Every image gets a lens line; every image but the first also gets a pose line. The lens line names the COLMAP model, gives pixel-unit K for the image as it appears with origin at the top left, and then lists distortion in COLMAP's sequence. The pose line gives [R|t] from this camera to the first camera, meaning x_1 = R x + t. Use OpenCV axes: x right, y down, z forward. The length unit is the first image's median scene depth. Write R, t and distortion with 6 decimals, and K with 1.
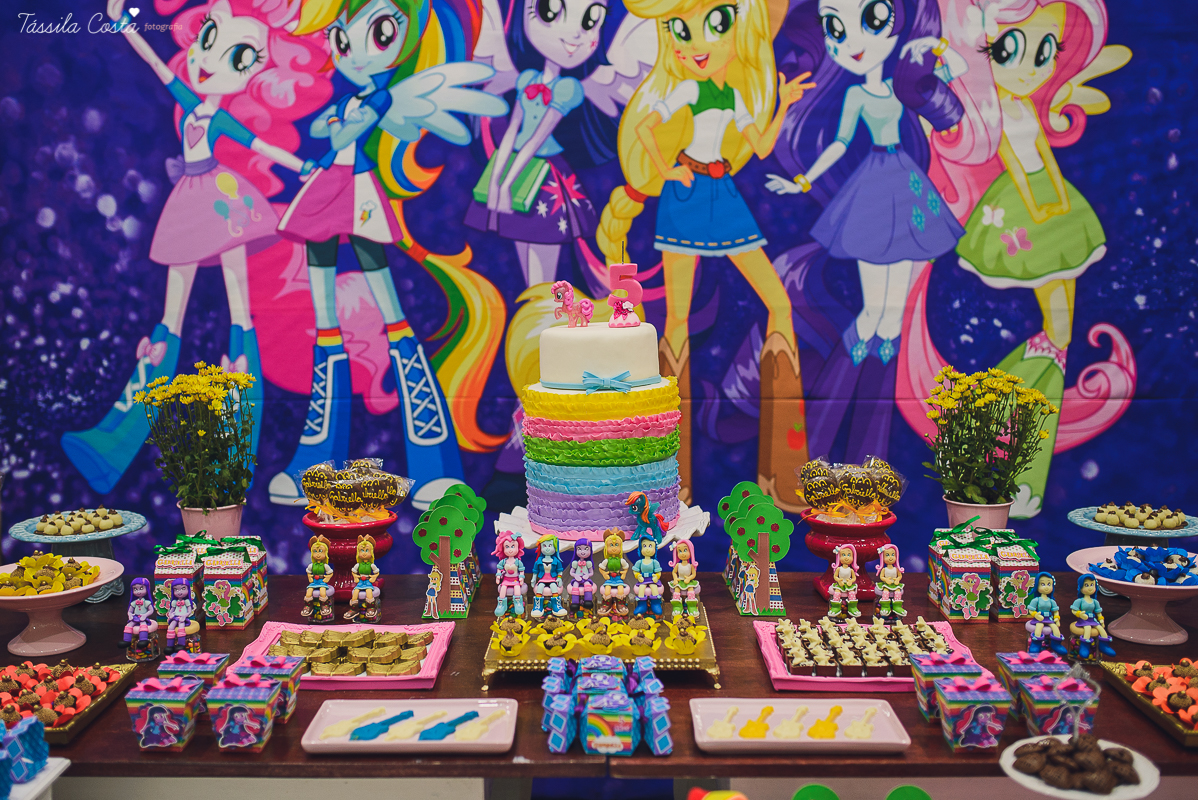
lens RADIAL K [[1216.9, 0, 562.2], [0, 1216.9, 375.5], [0, 0, 1]] dist [-0.045897, 0.000000]
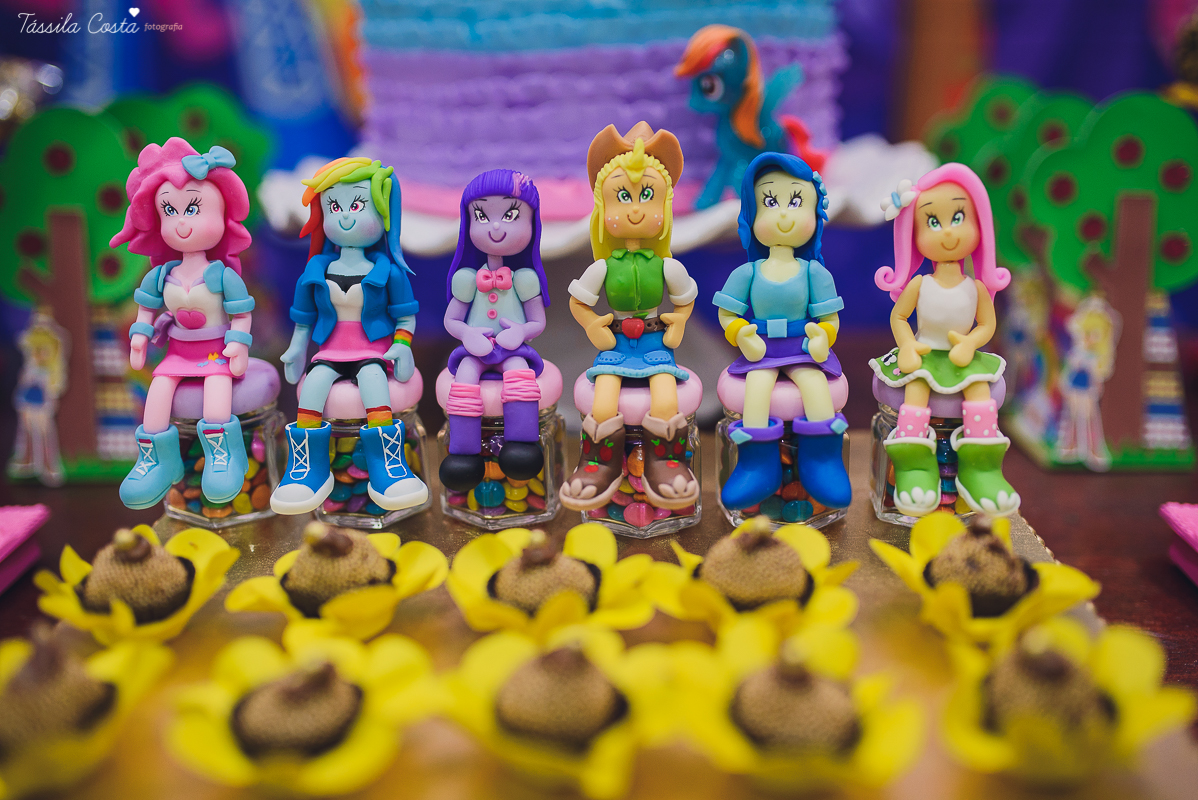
lens RADIAL K [[1216.9, 0, 601.9], [0, 1216.9, 403.2], [0, 0, 1]] dist [-0.045897, 0.000000]
pose [[0.999792, -0.004976, 0.019797, 0.020255], [0.000818, 0.978818, 0.204729, 0.082849], [-0.020397, -0.204671, 0.978618, 0.489297]]
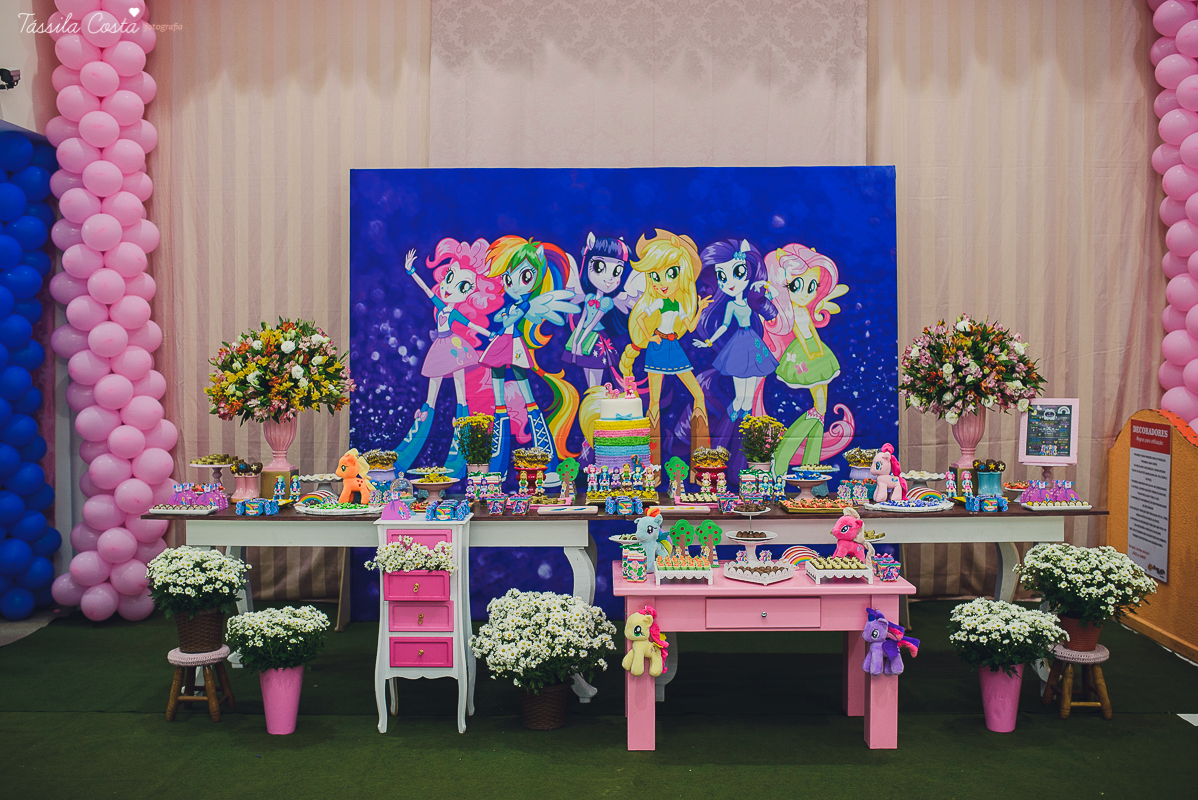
lens RADIAL K [[1216.9, 0, 593.1], [0, 1216.9, 394.3], [0, 0, 1]] dist [-0.045897, 0.000000]
pose [[0.999897, 0.003444, 0.013951, -0.053241], [-0.002283, 0.996592, -0.082451, 0.130106], [-0.014187, 0.082411, 0.996497, -1.294804]]
